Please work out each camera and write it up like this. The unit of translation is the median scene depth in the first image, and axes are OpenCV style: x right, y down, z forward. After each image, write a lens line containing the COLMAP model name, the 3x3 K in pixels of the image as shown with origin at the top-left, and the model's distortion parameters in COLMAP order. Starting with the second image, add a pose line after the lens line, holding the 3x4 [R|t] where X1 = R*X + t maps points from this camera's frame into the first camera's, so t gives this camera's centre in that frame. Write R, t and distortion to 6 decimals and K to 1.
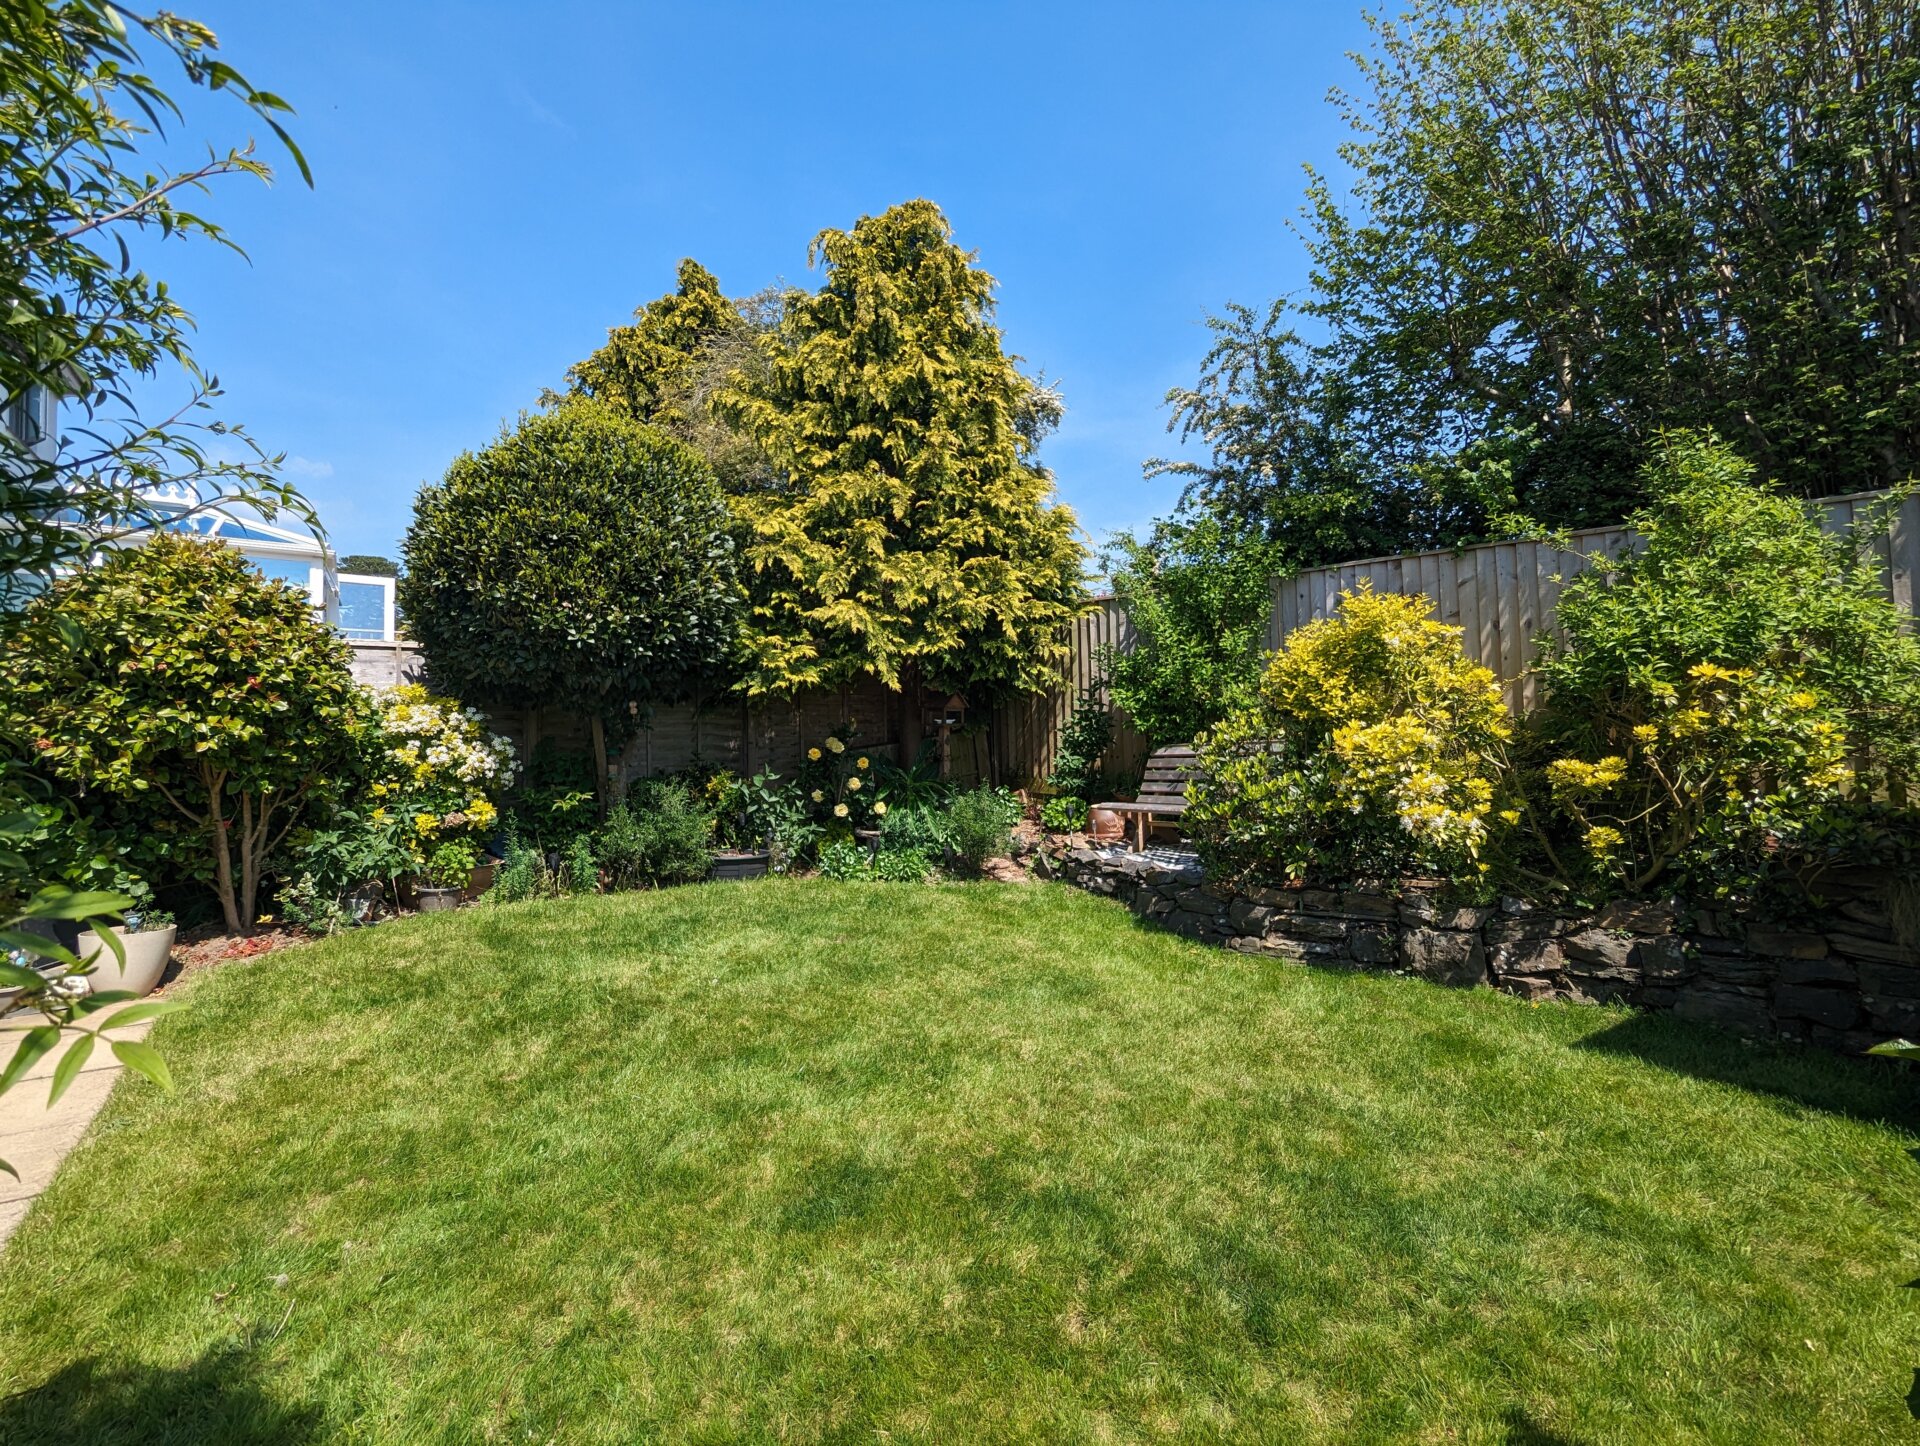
lens RADIAL K [[908.3, 0, 941.4], [0, 908.3, 728.7], [0, 0, 1]] dist [-0.001328, -0.001742]
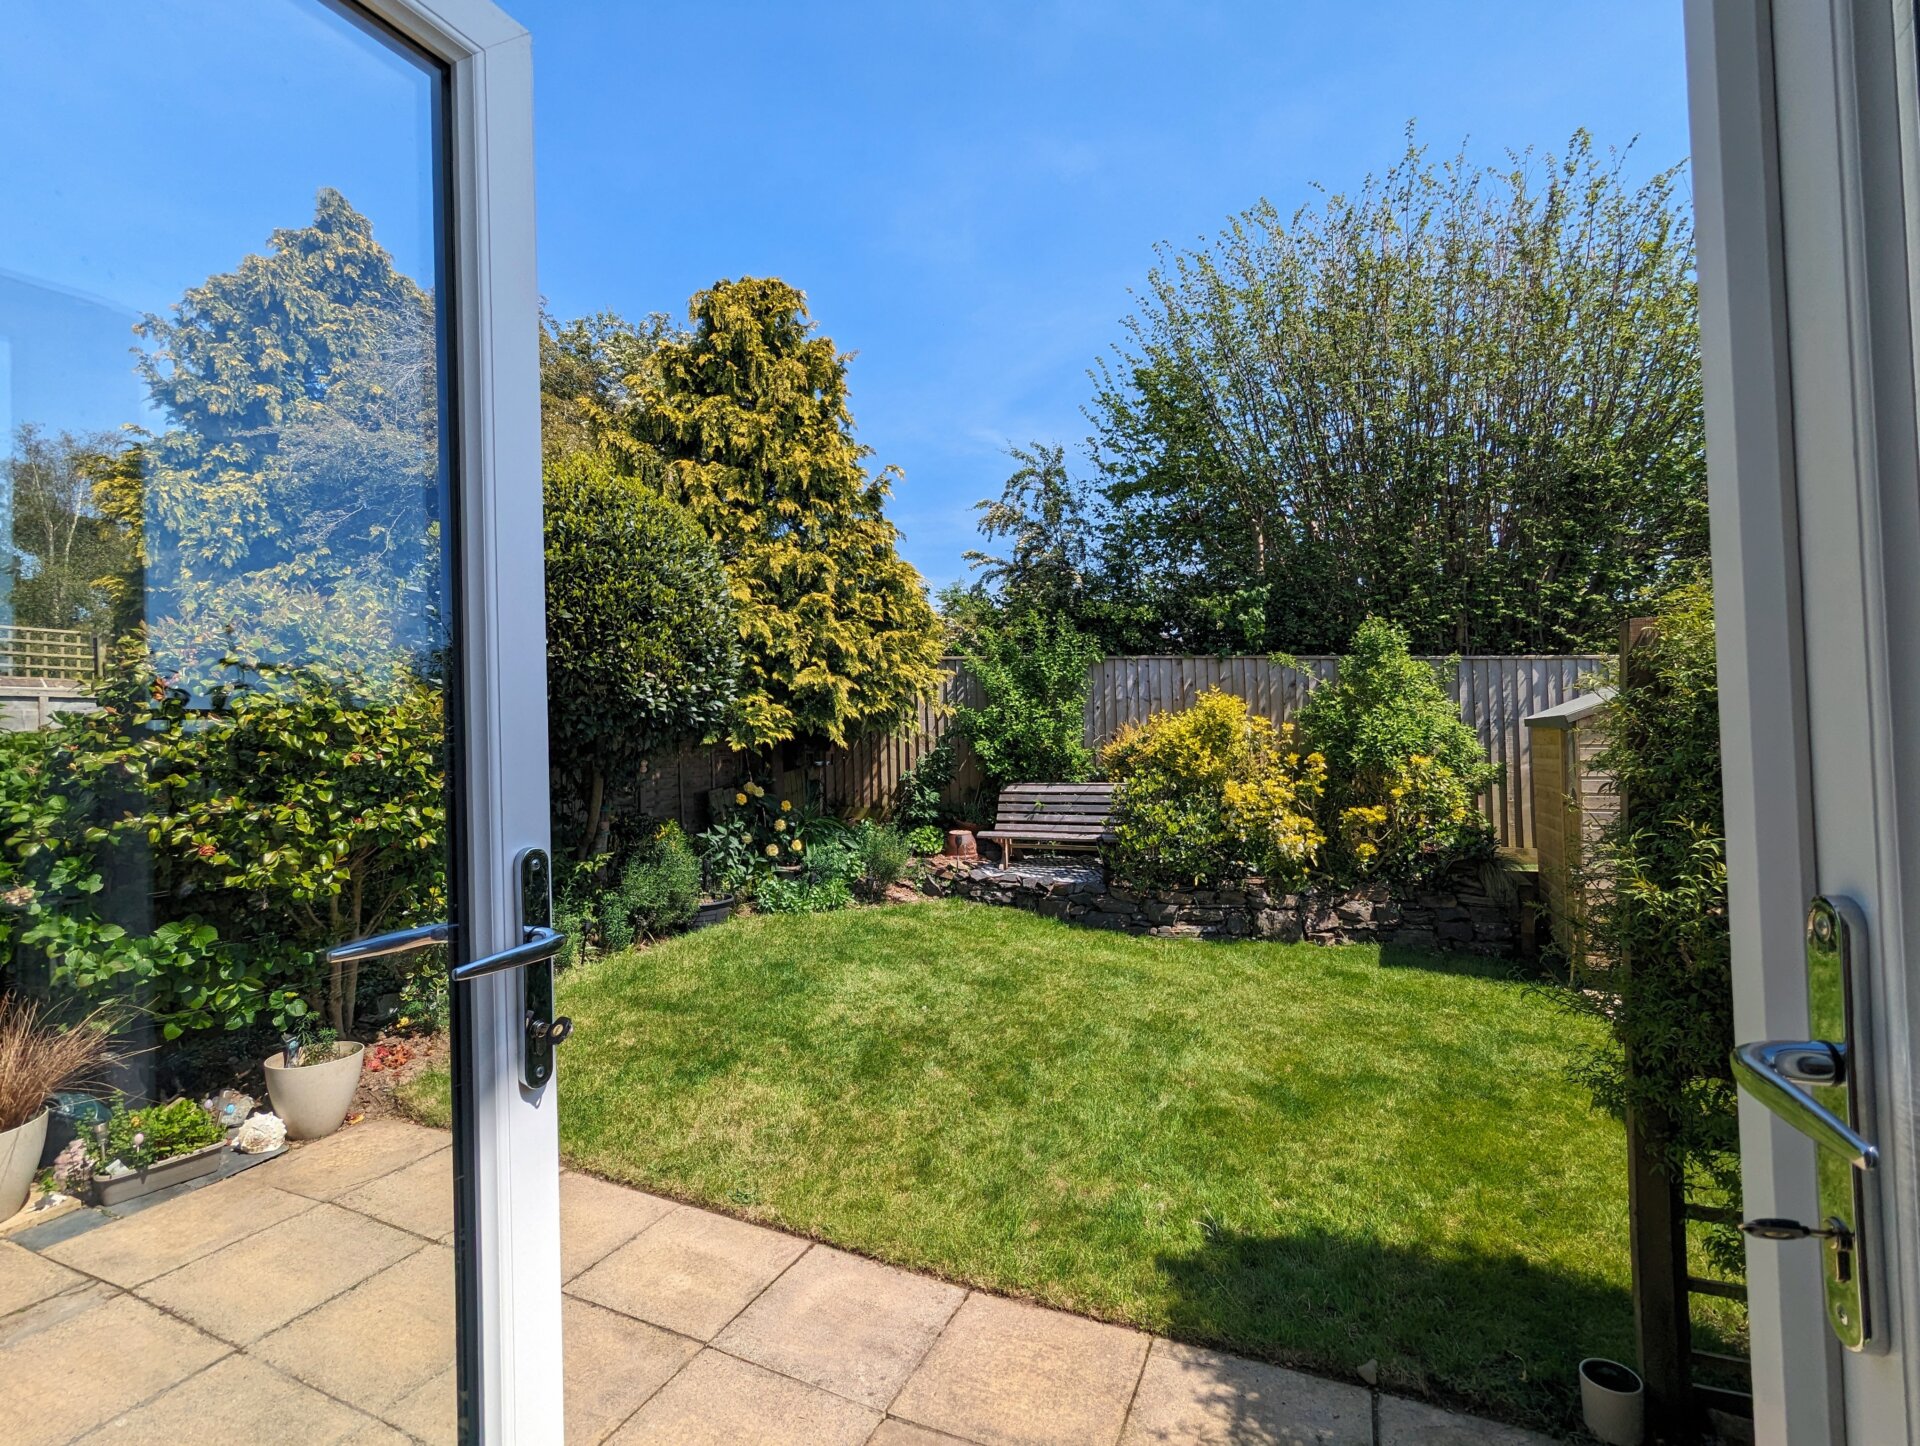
lens RADIAL K [[908.3, 0, 948.9], [0, 908.3, 726.3], [0, 0, 1]] dist [-0.001328, -0.001742]
pose [[0.847397, 0.009924, 0.530867, -0.619072], [-0.013061, 0.999912, 0.002157, -0.078242], [-0.530800, -0.008761, 0.847452, -0.051628]]
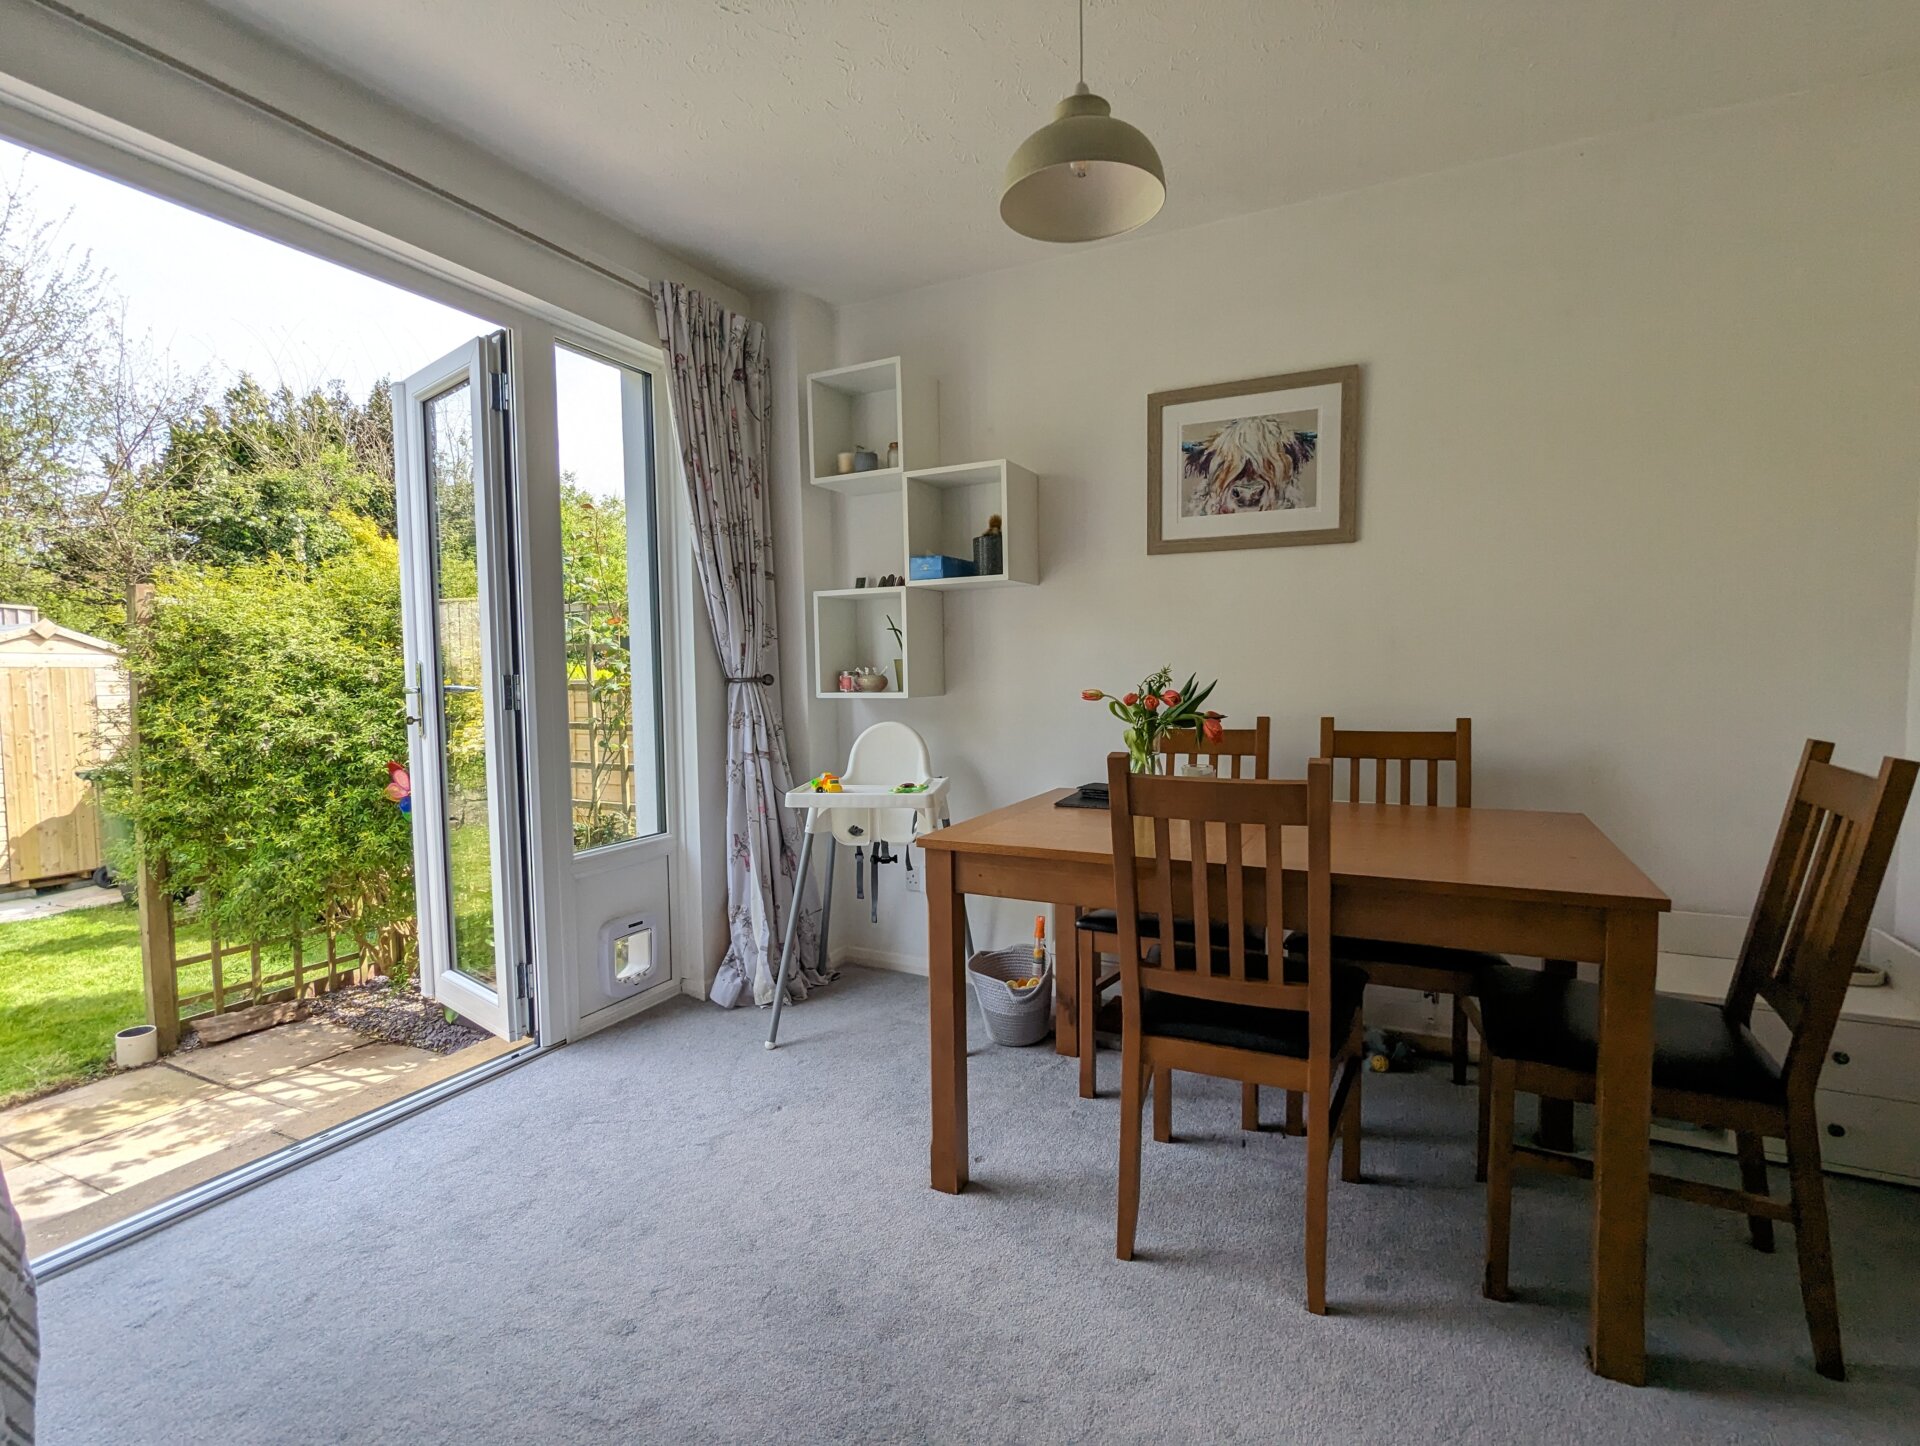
lens RADIAL K [[908.3, 0, 941.6], [0, 908.3, 724.4], [0, 0, 1]] dist [-0.001328, -0.001742]
pose [[-0.502612, -0.017033, 0.864344, -0.999377], [-0.009699, 0.999854, 0.014064, -0.039853], [-0.864458, -0.001314, -0.502704, -0.049292]]
